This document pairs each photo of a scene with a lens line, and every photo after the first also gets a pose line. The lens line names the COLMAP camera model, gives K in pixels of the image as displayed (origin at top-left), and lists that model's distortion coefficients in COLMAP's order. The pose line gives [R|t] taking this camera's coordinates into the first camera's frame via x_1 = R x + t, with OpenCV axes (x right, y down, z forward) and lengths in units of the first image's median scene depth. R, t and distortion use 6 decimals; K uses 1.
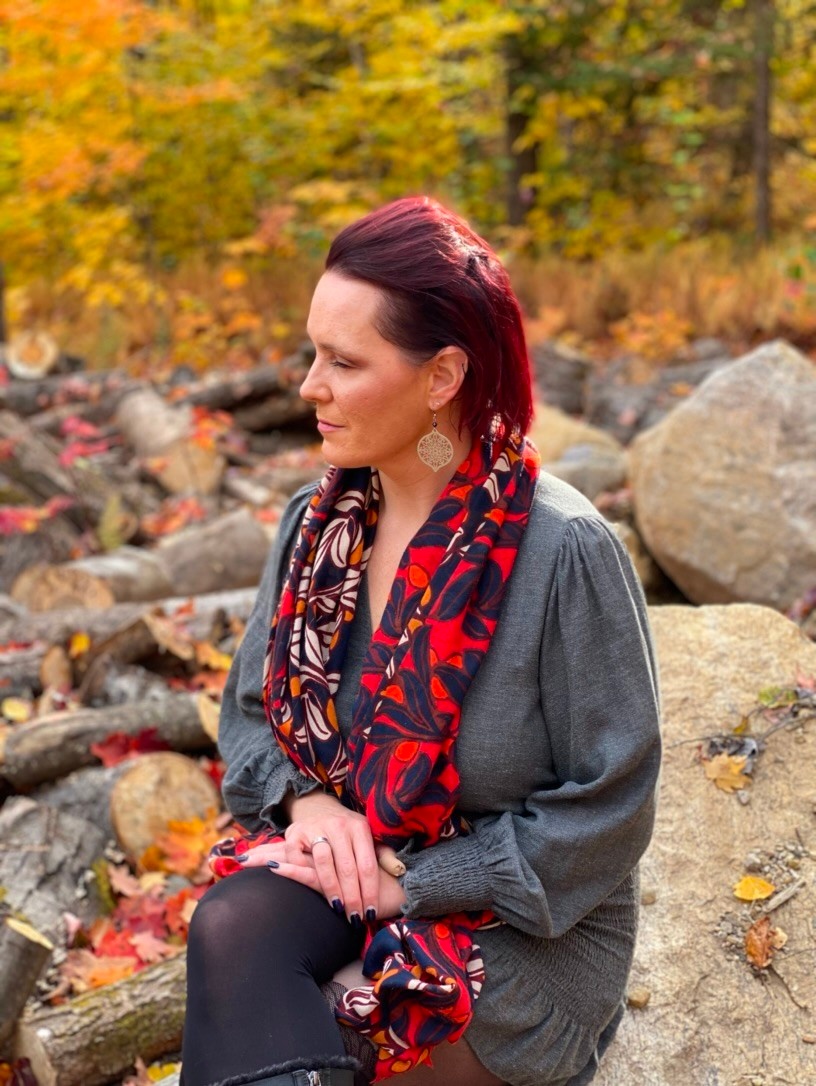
lens RADIAL K [[1630.7, 0, 406.7], [0, 1630.7, 536.4], [0, 0, 1]] dist [0.124982, -0.169664]
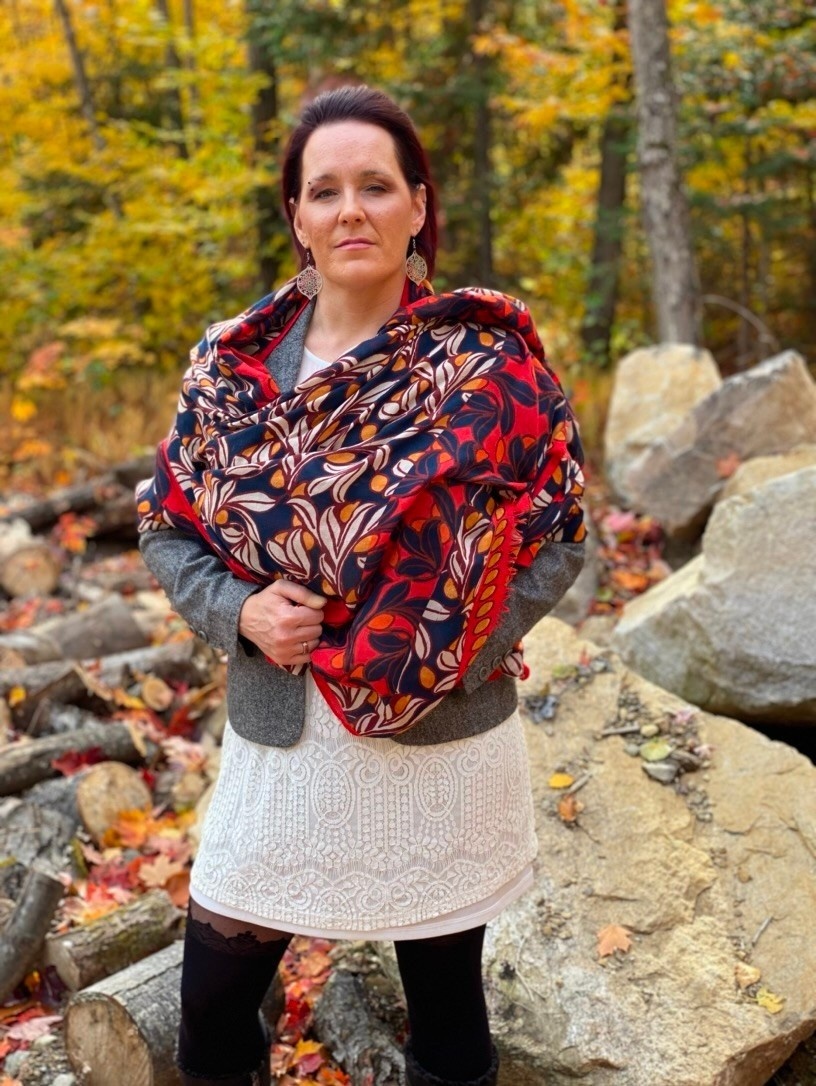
lens RADIAL K [[1632.4, 0, 409.6], [0, 1632.4, 554.1], [0, 0, 1]] dist [0.136299, 0.027888]
pose [[0.985602, -0.036113, 0.165183, -0.128664], [0.046822, 0.997014, -0.061400, 0.059326], [-0.162473, 0.068251, 0.984350, -0.377449]]
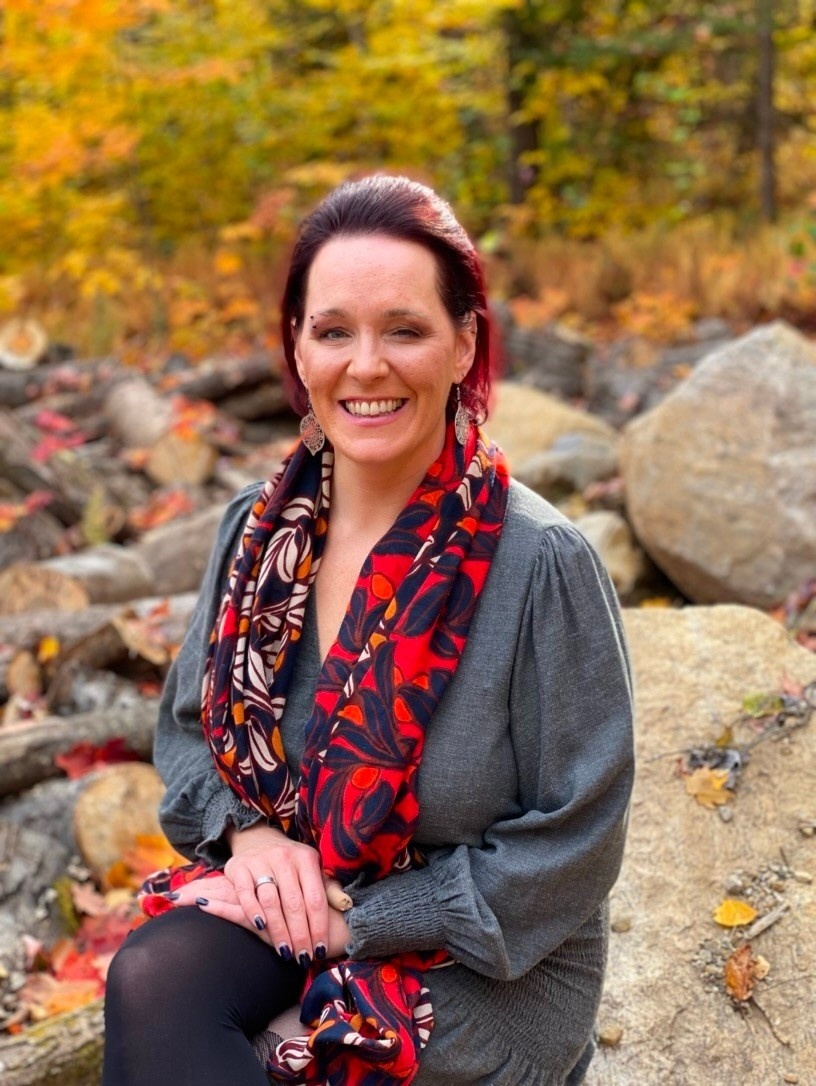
lens RADIAL K [[1633.9, 0, 417.9], [0, 1633.9, 544.6], [0, 0, 1]] dist [0.118916, -0.173026]
pose [[0.999921, -0.012524, -0.001236, 0.023253], [0.012541, 0.999801, 0.015505, -0.009141], [0.001041, -0.015519, 0.999879, 0.043345]]
